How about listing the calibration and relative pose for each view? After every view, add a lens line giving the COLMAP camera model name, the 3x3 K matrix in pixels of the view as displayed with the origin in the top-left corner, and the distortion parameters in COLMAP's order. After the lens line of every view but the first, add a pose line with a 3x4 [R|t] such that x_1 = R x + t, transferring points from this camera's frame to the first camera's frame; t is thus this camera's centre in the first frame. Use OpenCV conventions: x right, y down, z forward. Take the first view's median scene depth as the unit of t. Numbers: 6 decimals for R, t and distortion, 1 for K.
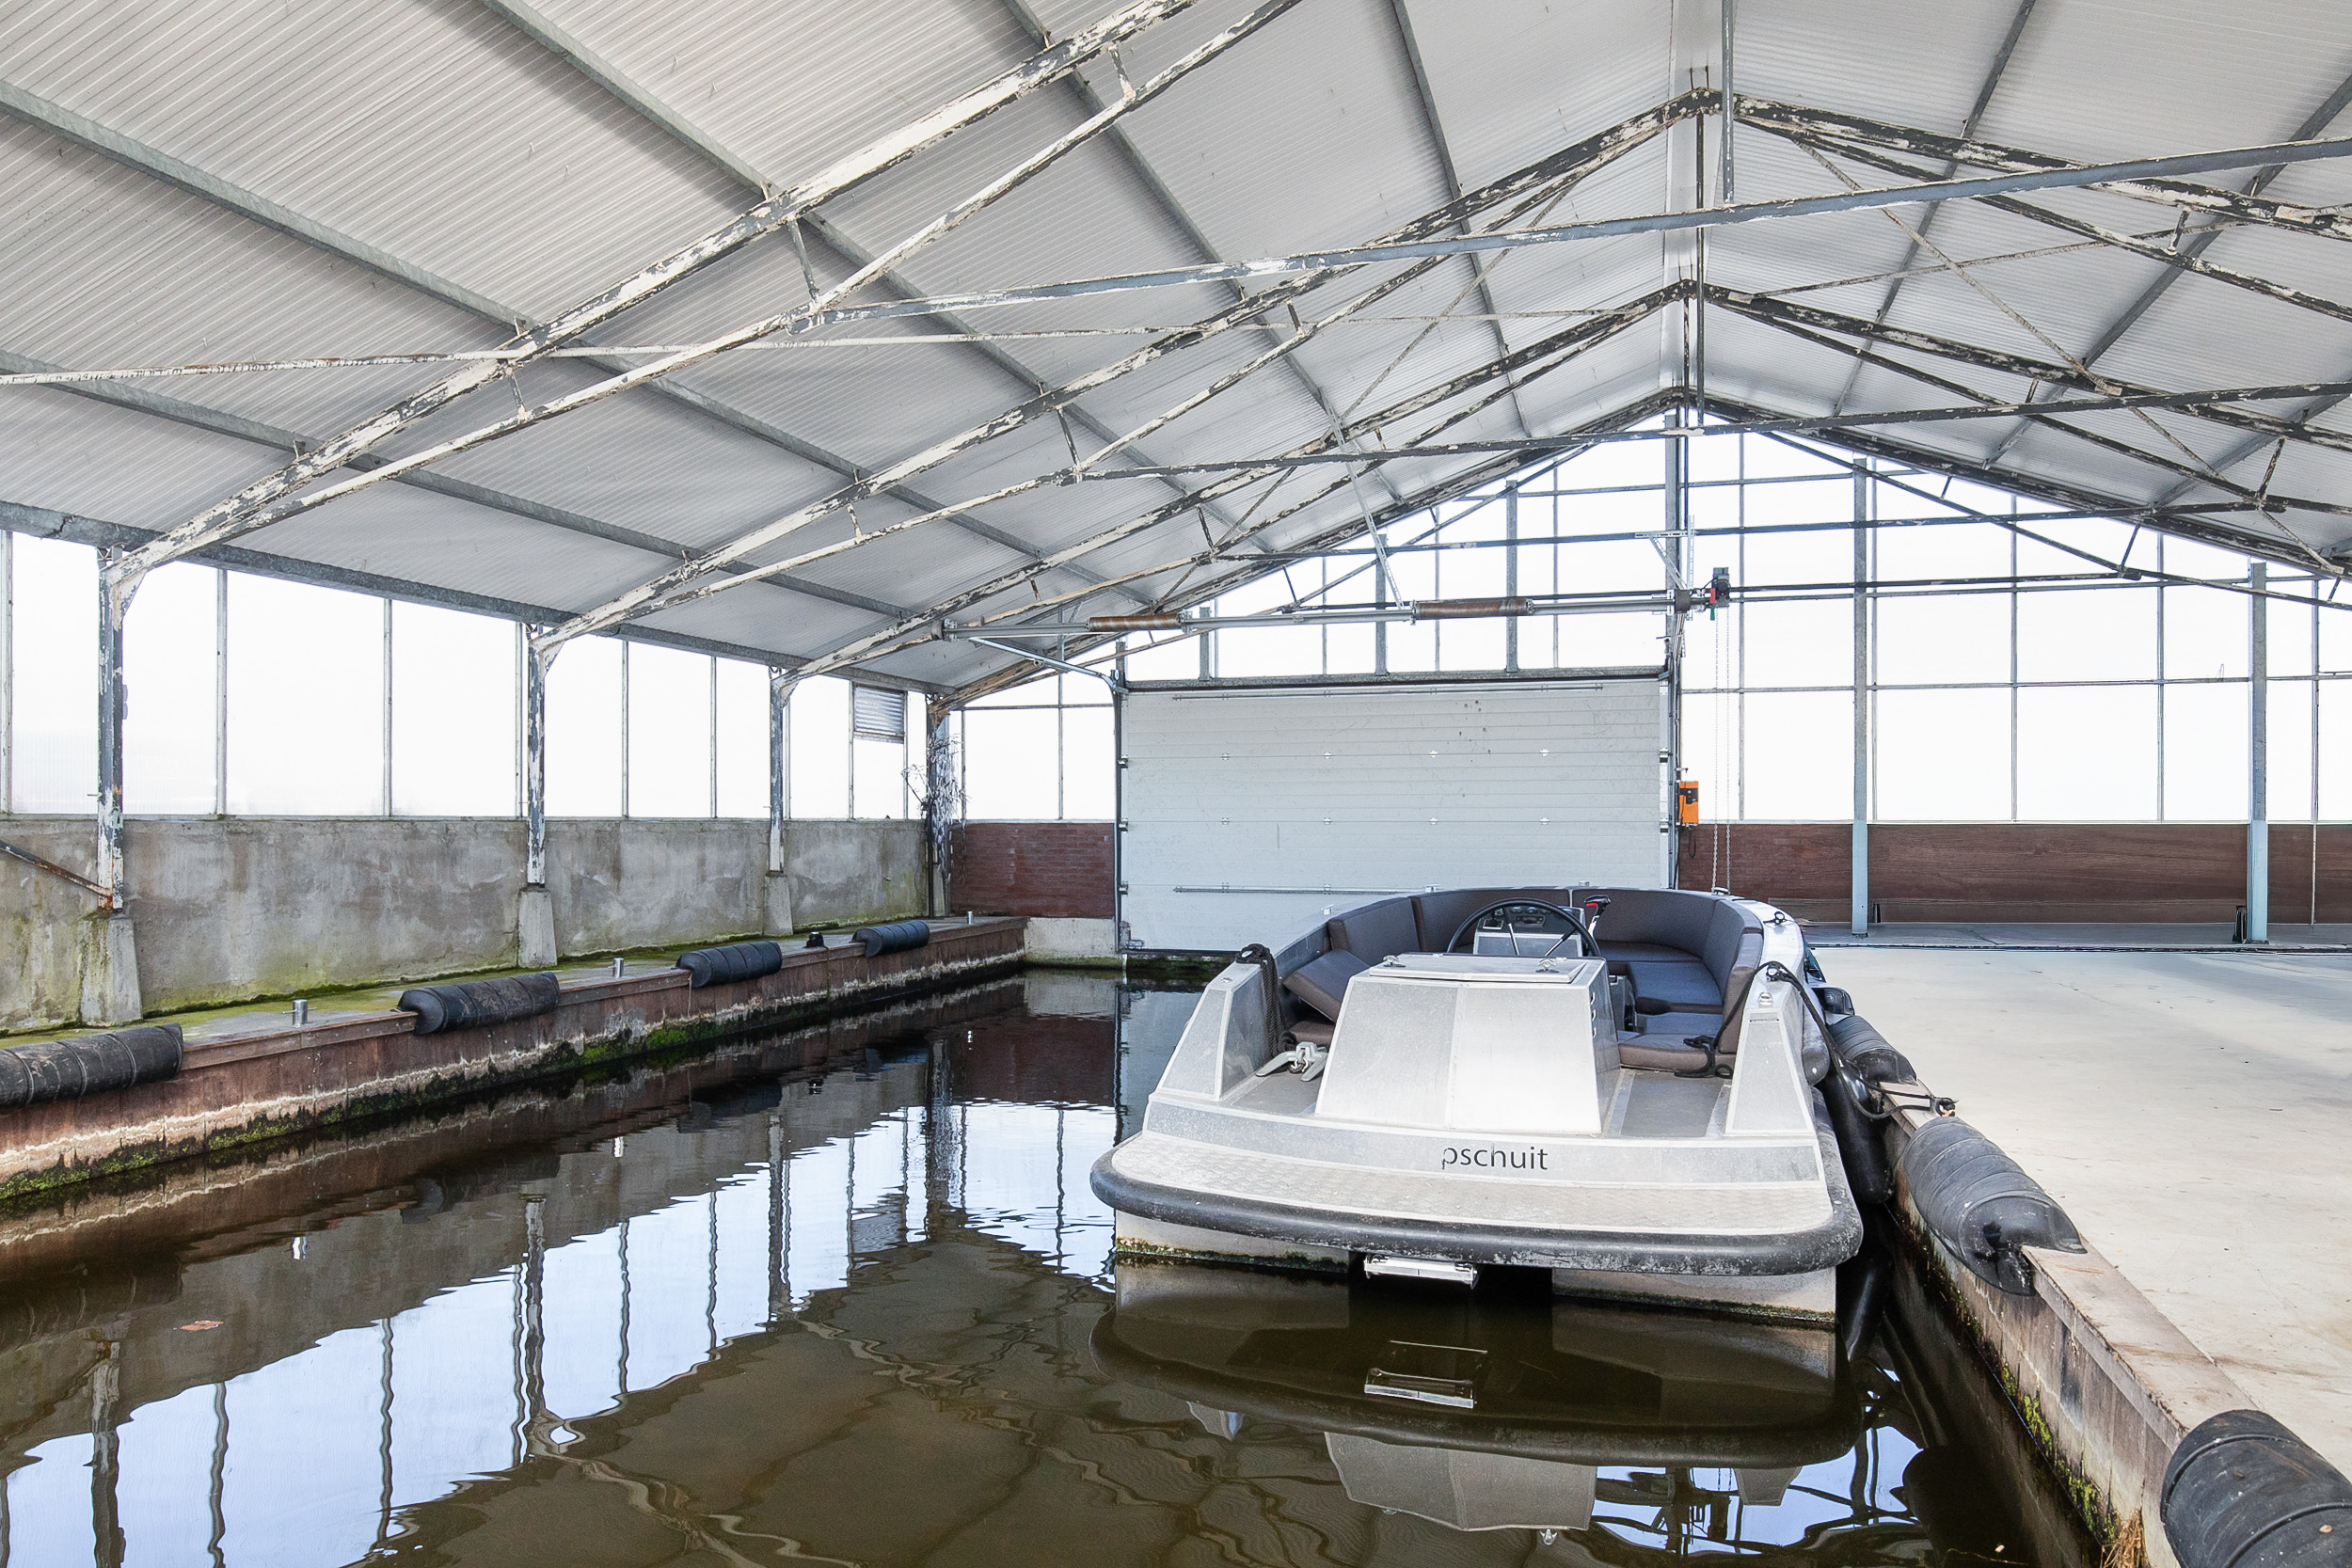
lens RADIAL K [[1506.7, 0, 1179.0], [0, 1506.7, 796.3], [0, 0, 1]] dist [0.001650, 0.000063]
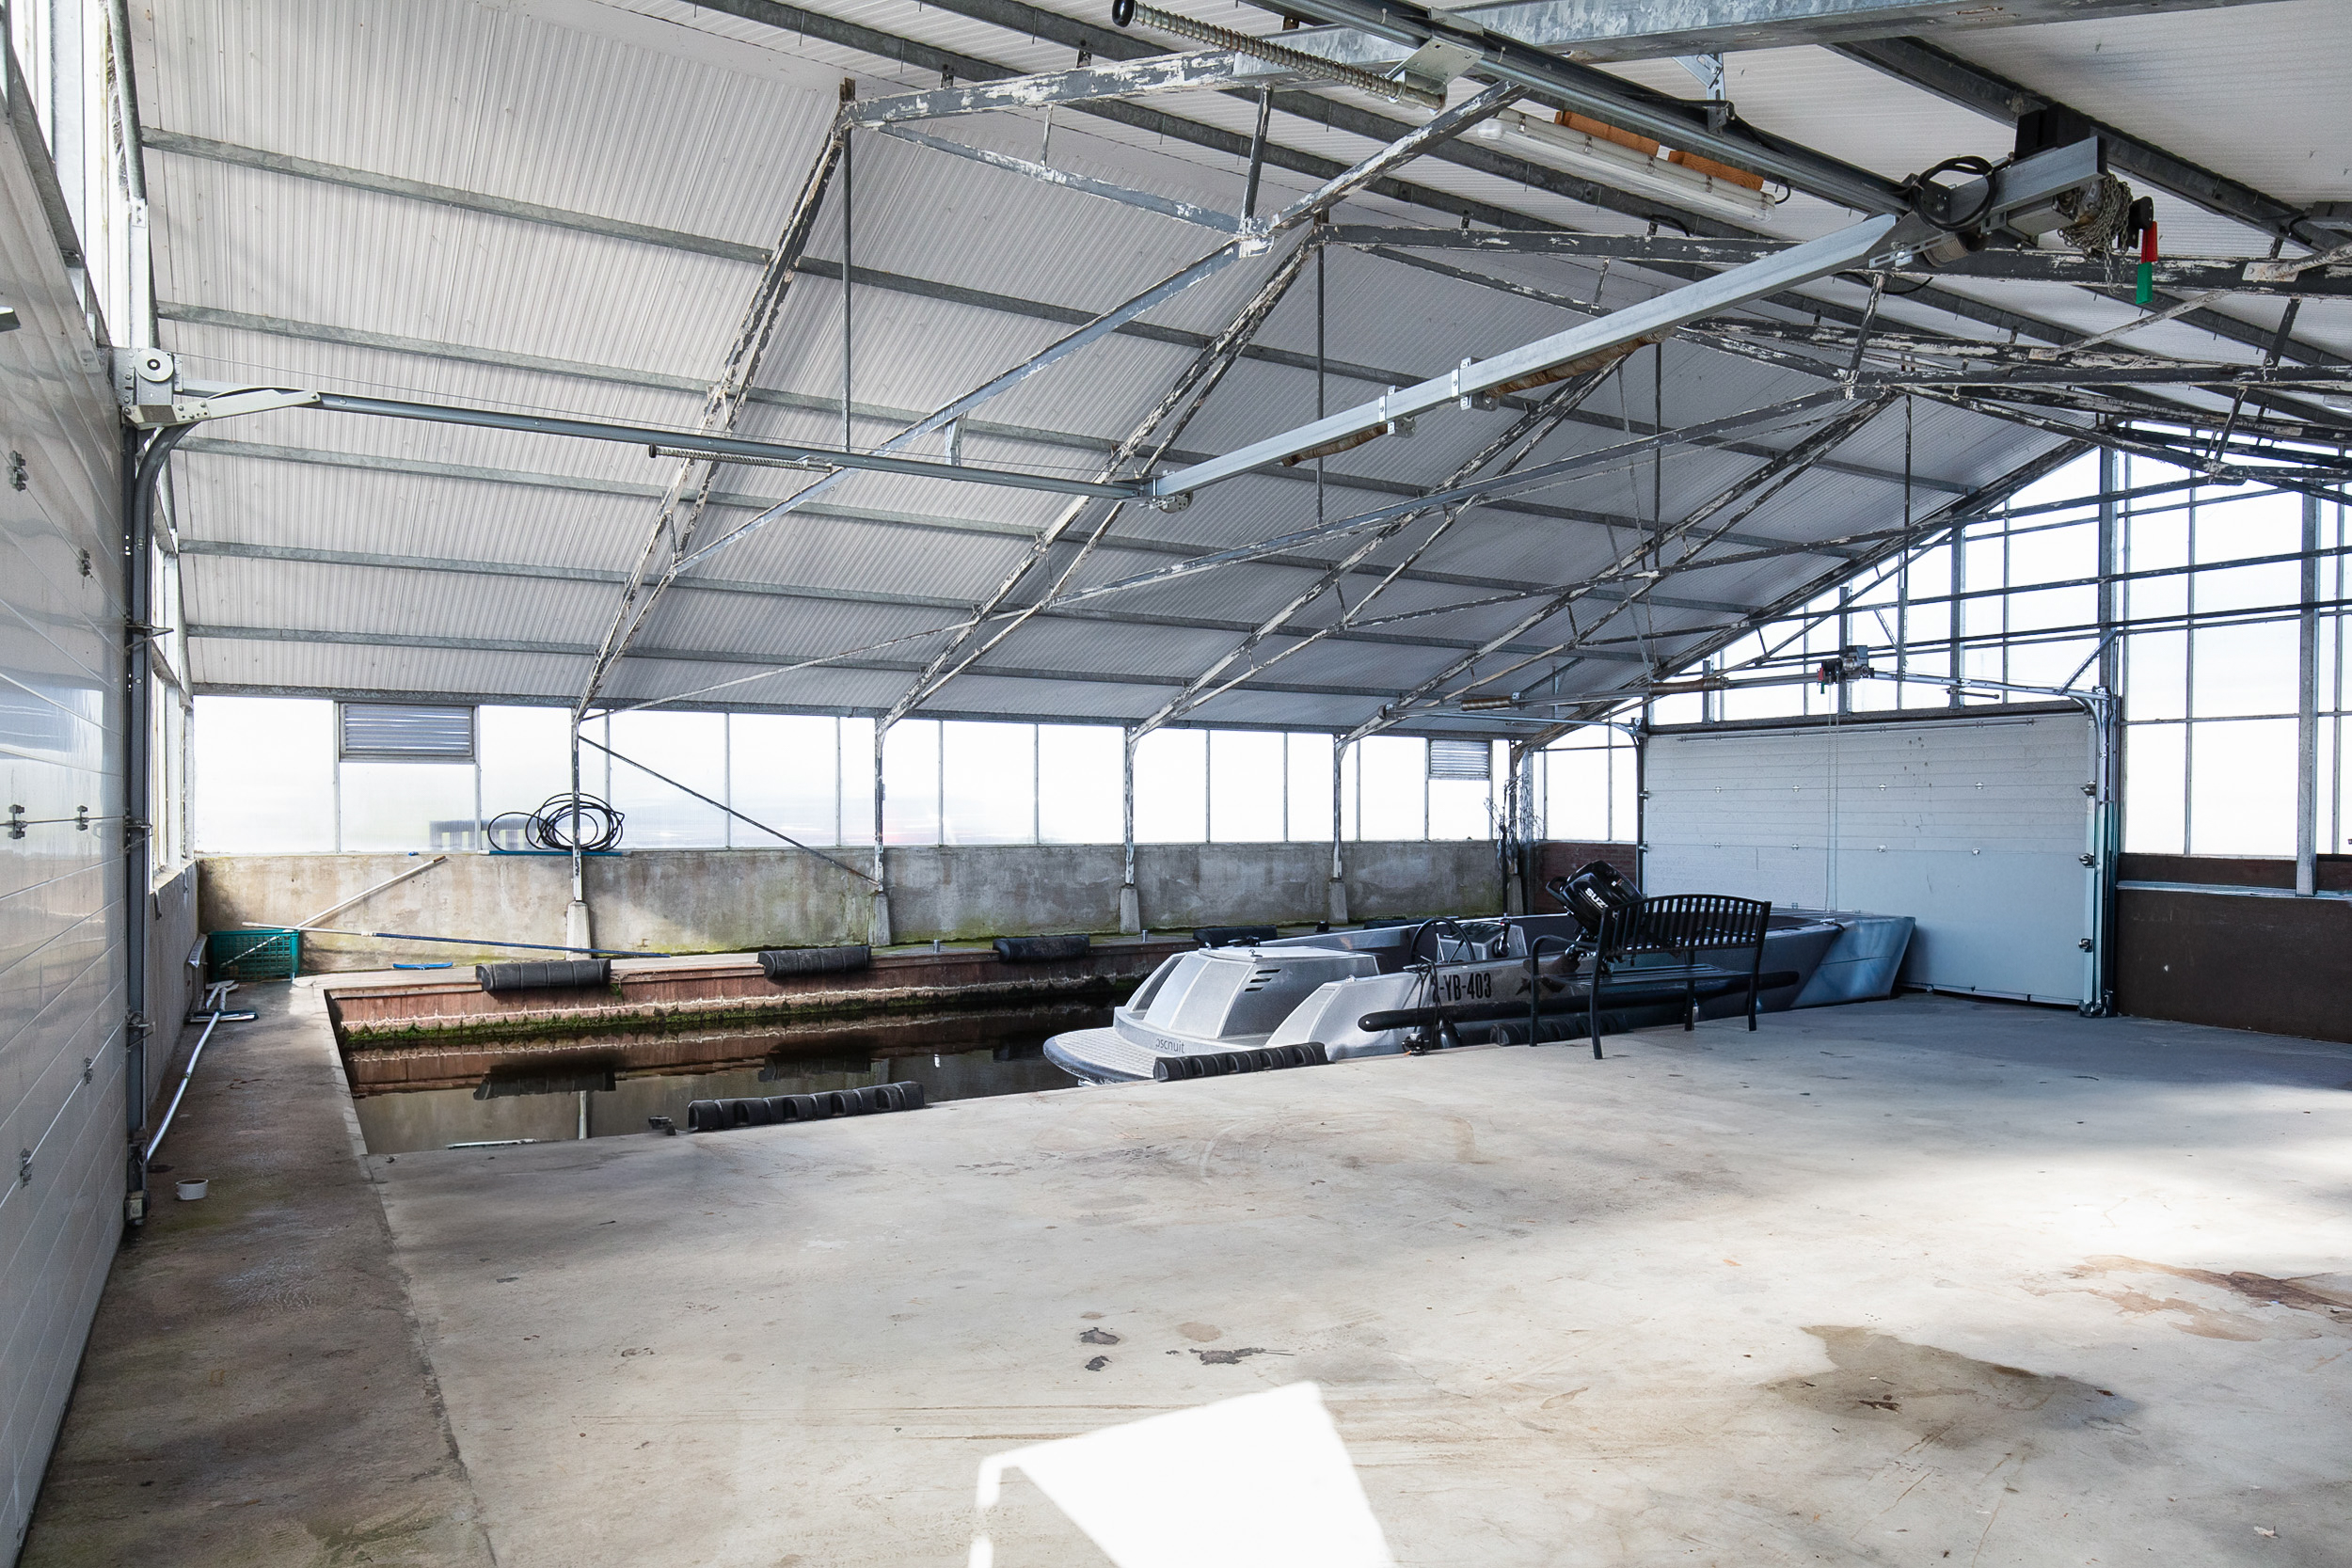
lens RADIAL K [[1500.4, 0, 1176.0], [0, 1500.4, 784.0], [0, 0, 1]] dist [-0.002154, 0.000427]
pose [[0.748770, -0.011736, -0.662726, 0.682408], [0.011005, 0.999926, -0.005273, -0.040978], [0.662739, -0.003345, 0.748843, -0.201132]]
